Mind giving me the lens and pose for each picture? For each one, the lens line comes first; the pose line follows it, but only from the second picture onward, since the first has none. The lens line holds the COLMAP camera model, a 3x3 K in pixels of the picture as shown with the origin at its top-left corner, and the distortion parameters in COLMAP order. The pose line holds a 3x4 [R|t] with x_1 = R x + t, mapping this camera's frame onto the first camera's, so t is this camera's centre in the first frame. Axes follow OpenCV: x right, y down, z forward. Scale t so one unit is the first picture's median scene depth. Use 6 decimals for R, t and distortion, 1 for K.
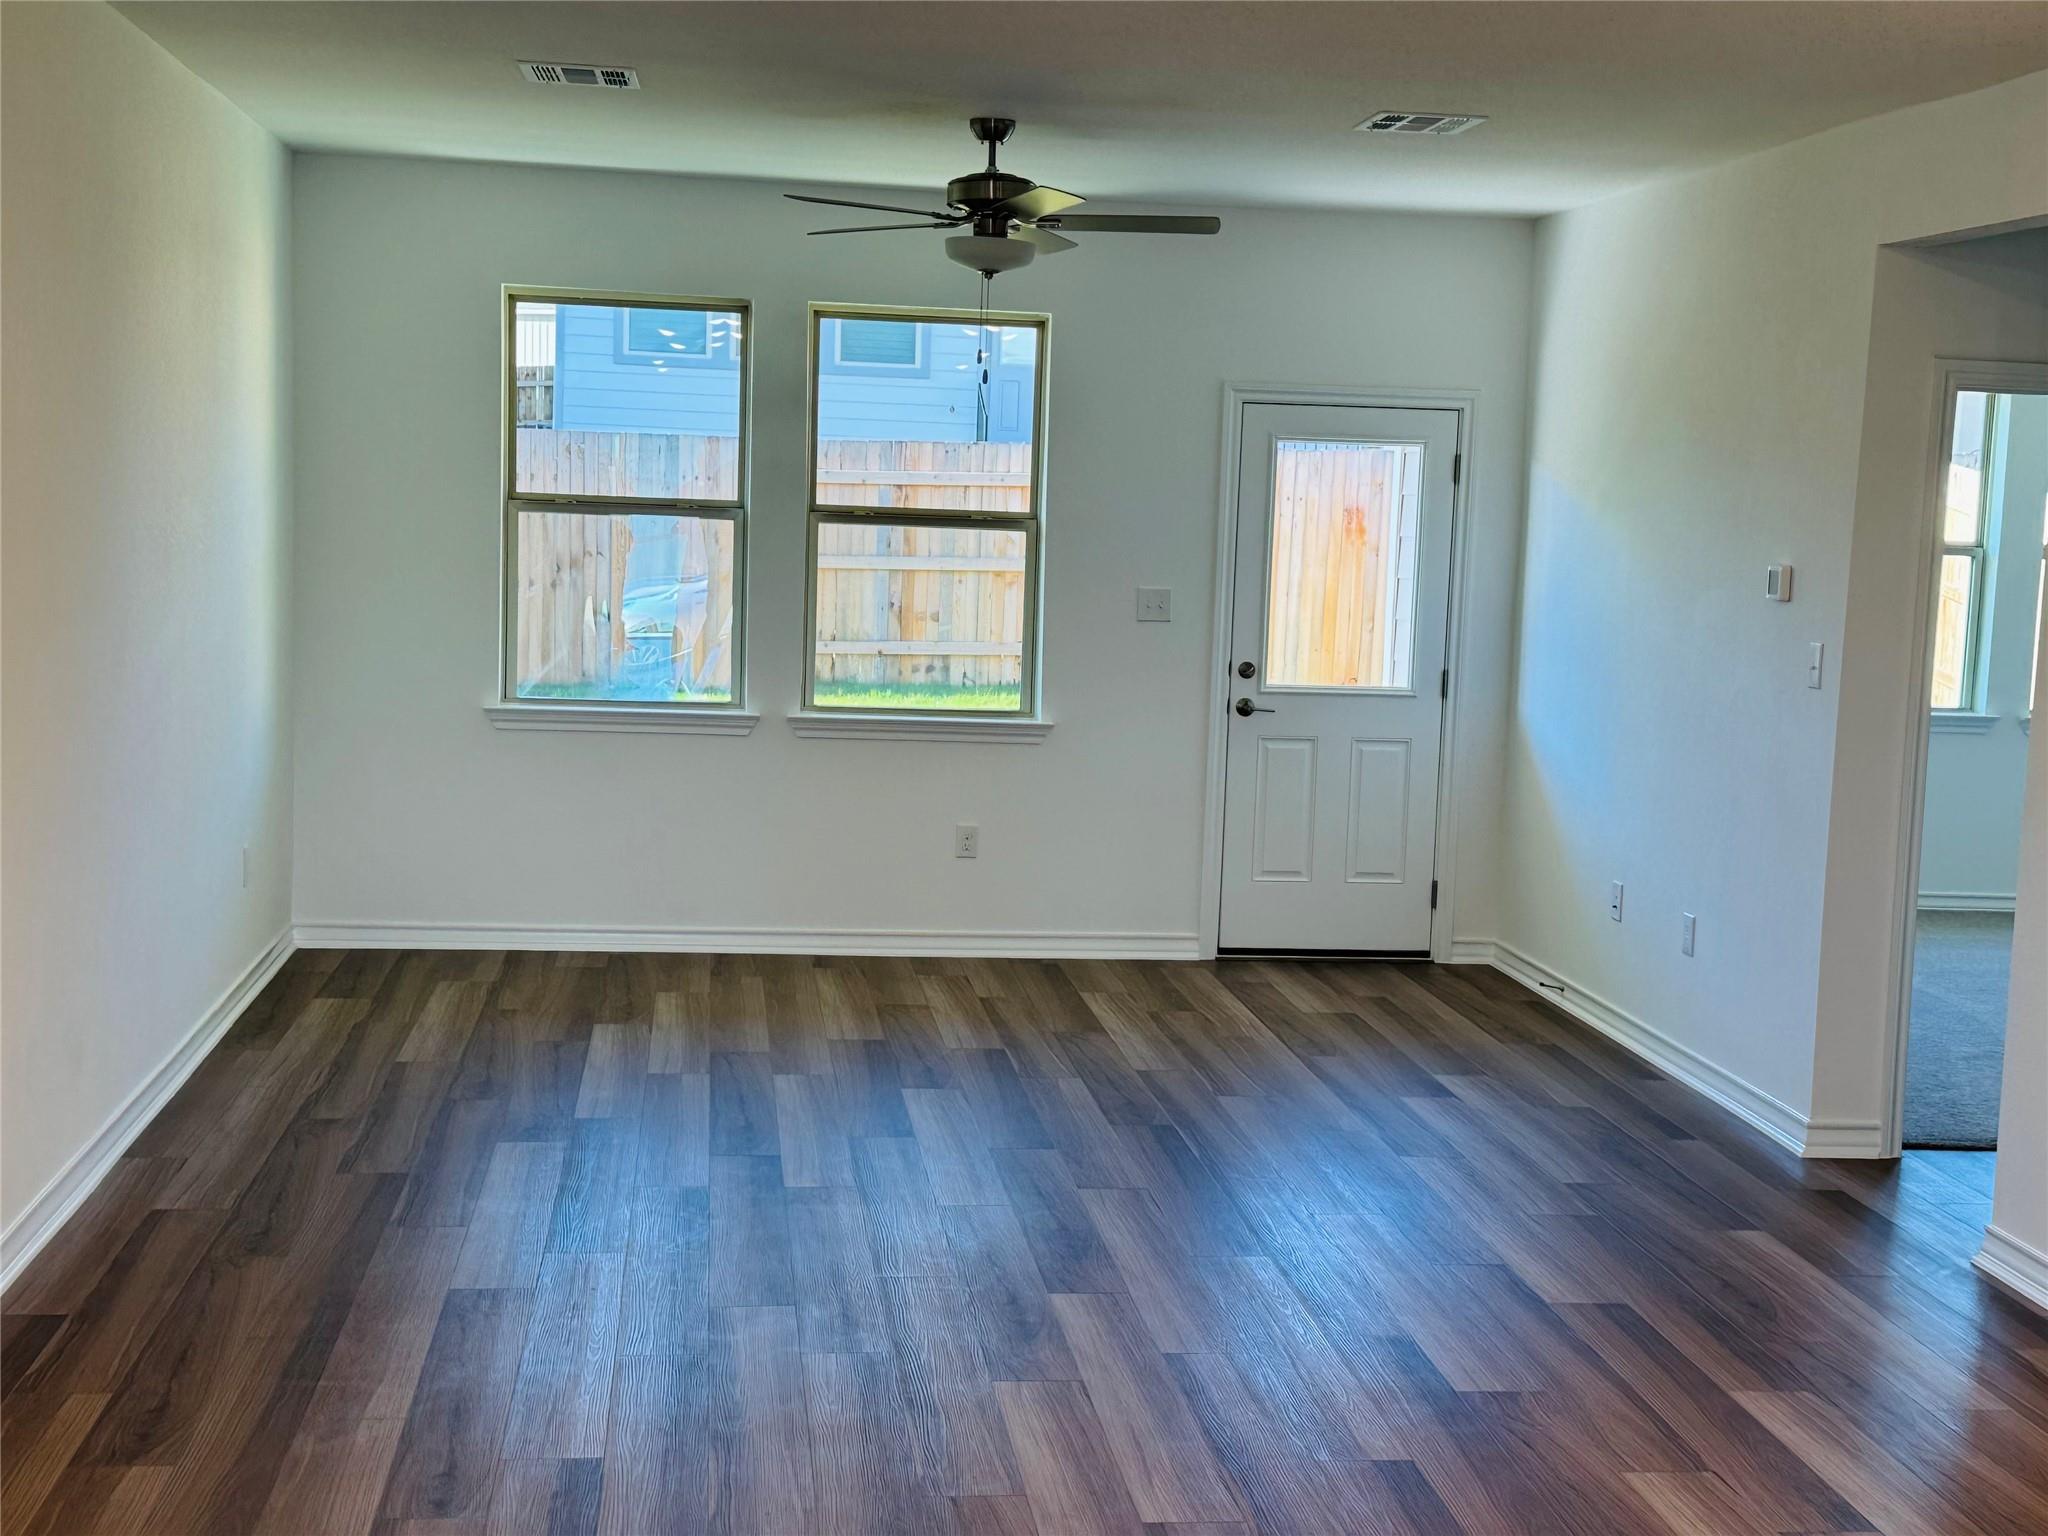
lens RADIAL K [[2606.5, 0, 1024.0], [0, 2606.5, 768.0], [0, 0, 1]] dist [0.221167, -0.051143]
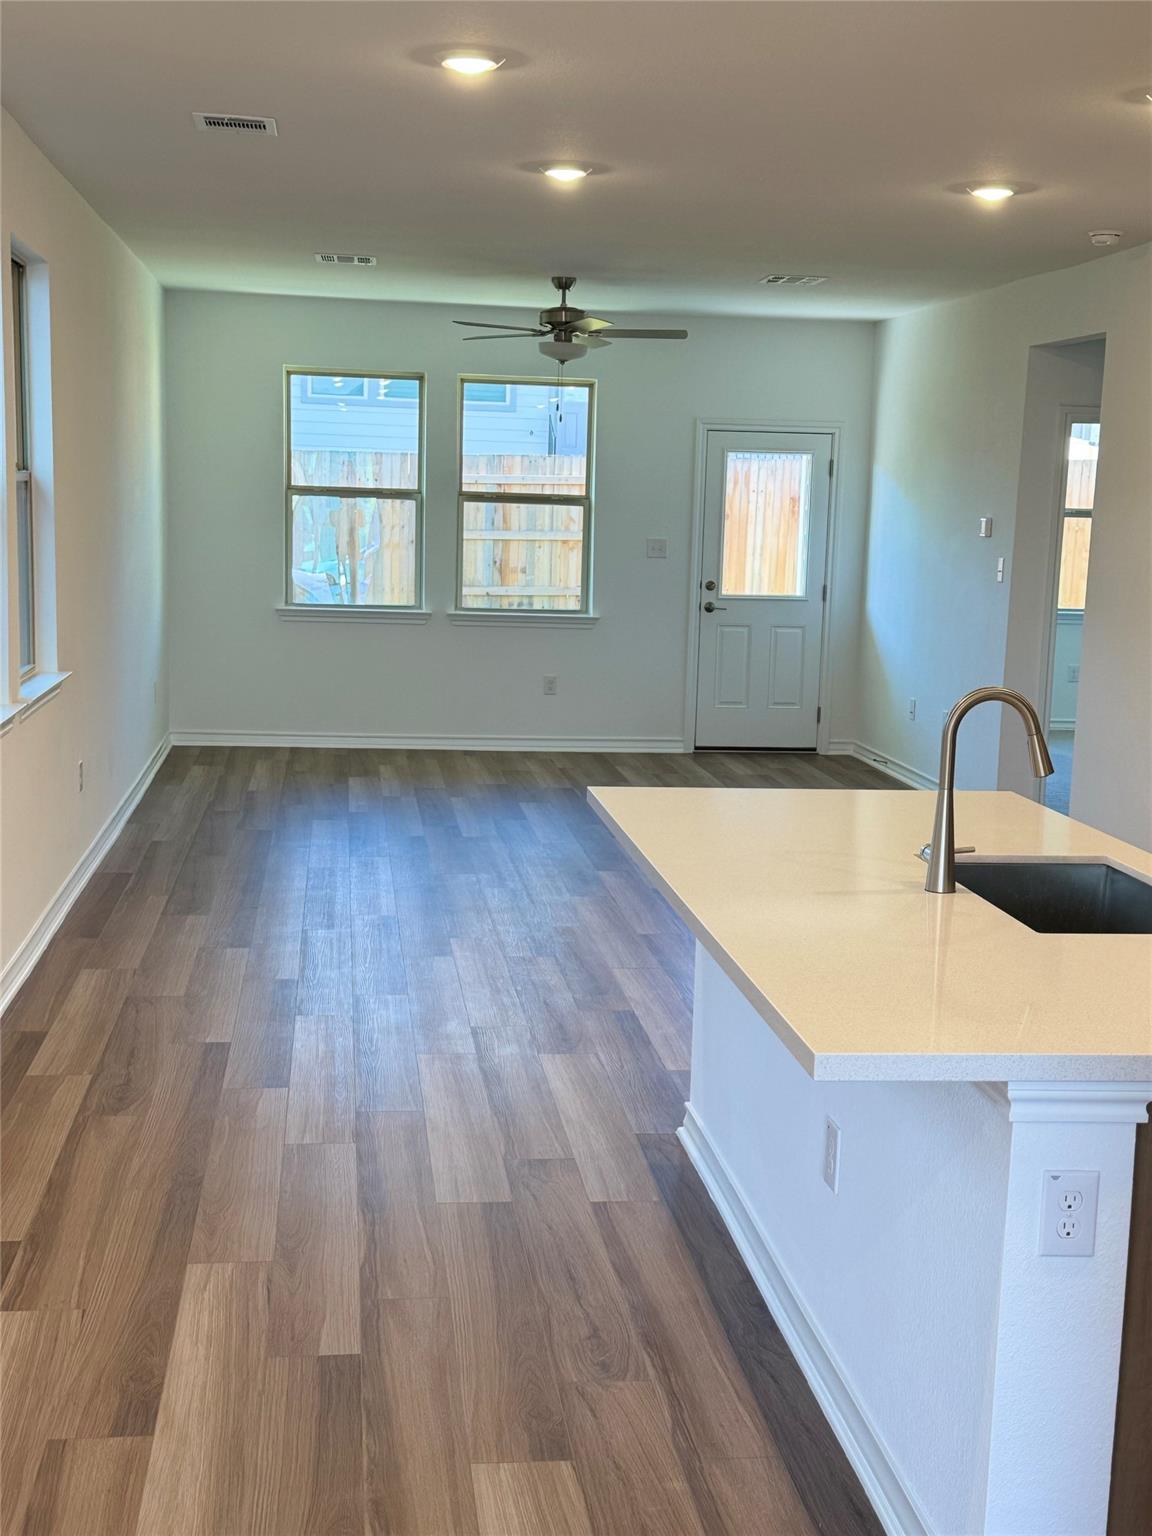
lens RADIAL K [[1954.9, 0, 576.0], [0, 1954.9, 768.0], [0, 0, 1]] dist [0.221167, -0.051143]
pose [[0.999978, -0.005950, -0.002771, -0.001277], [0.006039, 0.999427, 0.033303, 0.040693], [0.002571, -0.033320, 0.999441, -0.315453]]
